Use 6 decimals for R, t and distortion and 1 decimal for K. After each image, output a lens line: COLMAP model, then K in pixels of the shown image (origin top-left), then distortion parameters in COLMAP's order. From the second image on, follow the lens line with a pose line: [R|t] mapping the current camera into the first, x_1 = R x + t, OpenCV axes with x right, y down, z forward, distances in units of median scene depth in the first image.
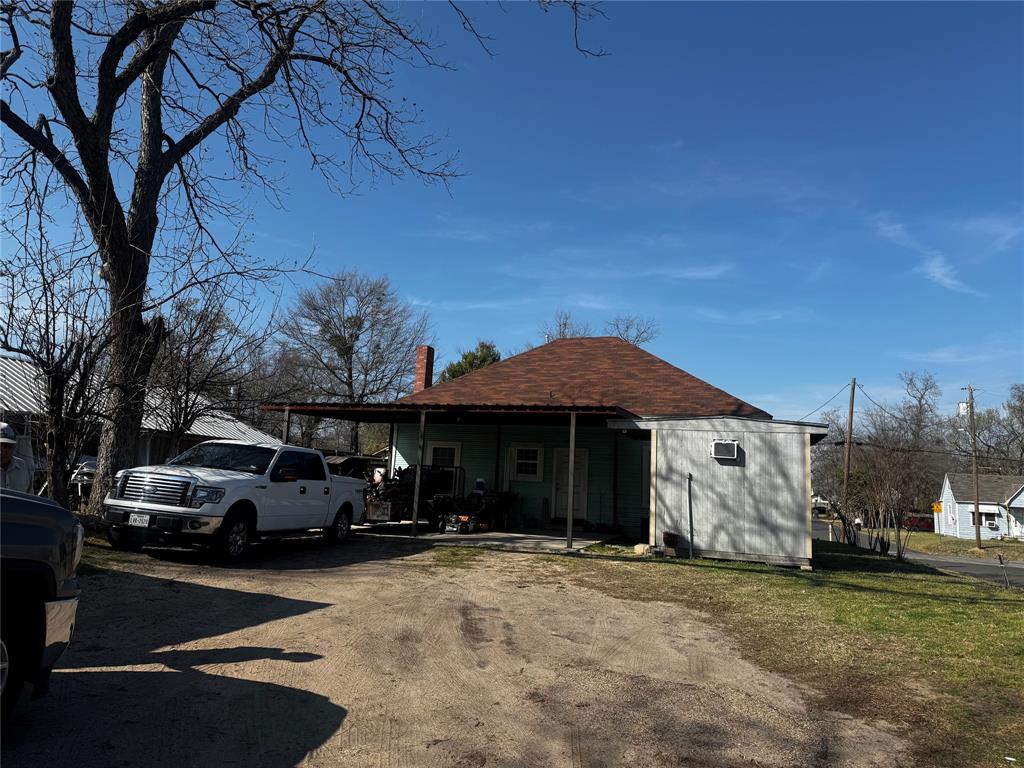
lens RADIAL K [[717.2, 0, 482.7], [0, 717.2, 385.0], [0, 0, 1]] dist [0.076757, -0.086263]
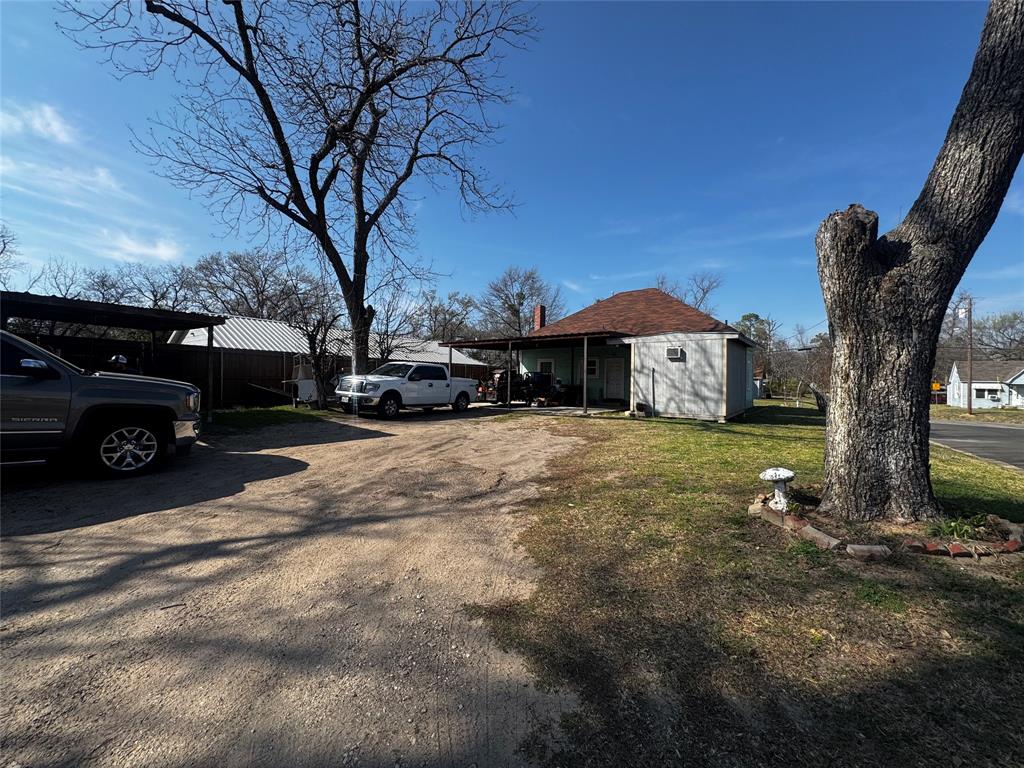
lens RADIAL K [[407.5, 0, 492.2], [0, 407.5, 390.0], [0, 0, 1]] dist [0.003397, 0.000009]
pose [[0.941156, -0.030690, -0.336576, 0.253993], [0.078957, 0.988277, 0.130671, 0.020297], [0.328620, -0.149556, 0.932546, -0.009946]]
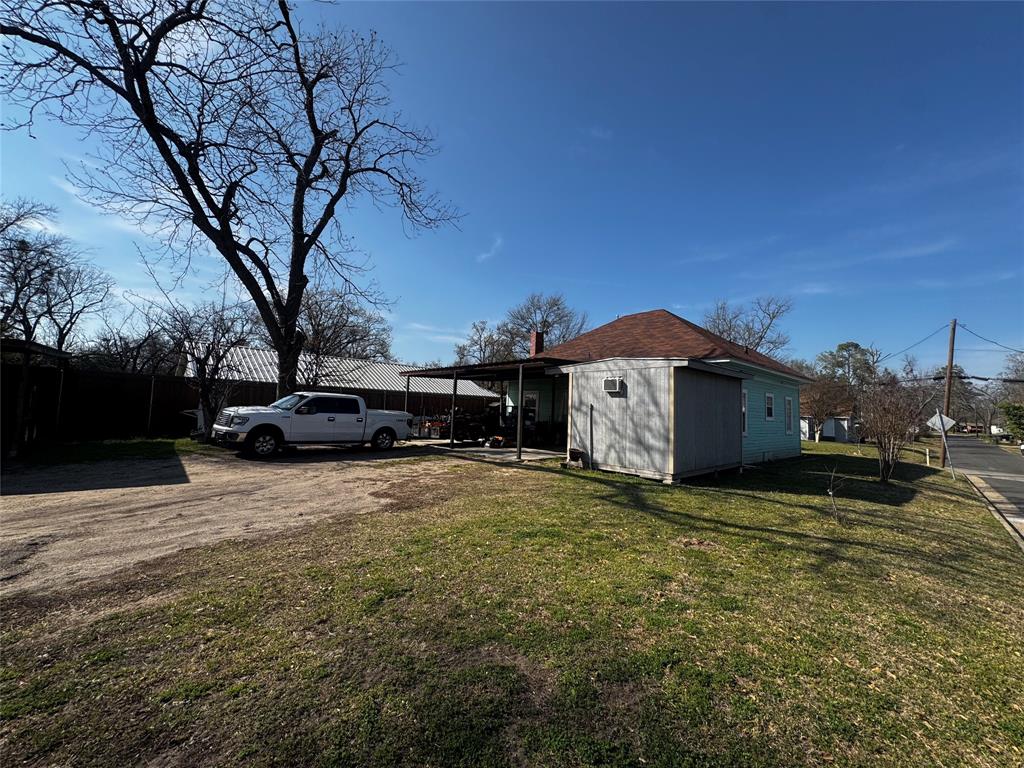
lens RADIAL K [[407.5, 0, 490.9], [0, 407.5, 389.6], [0, 0, 1]] dist [0.003397, 0.000009]
pose [[0.867872, -0.044796, -0.494764, 0.495776], [0.074371, 0.996419, 0.040239, 0.053734], [0.491190, -0.071718, 0.868095, 0.285470]]
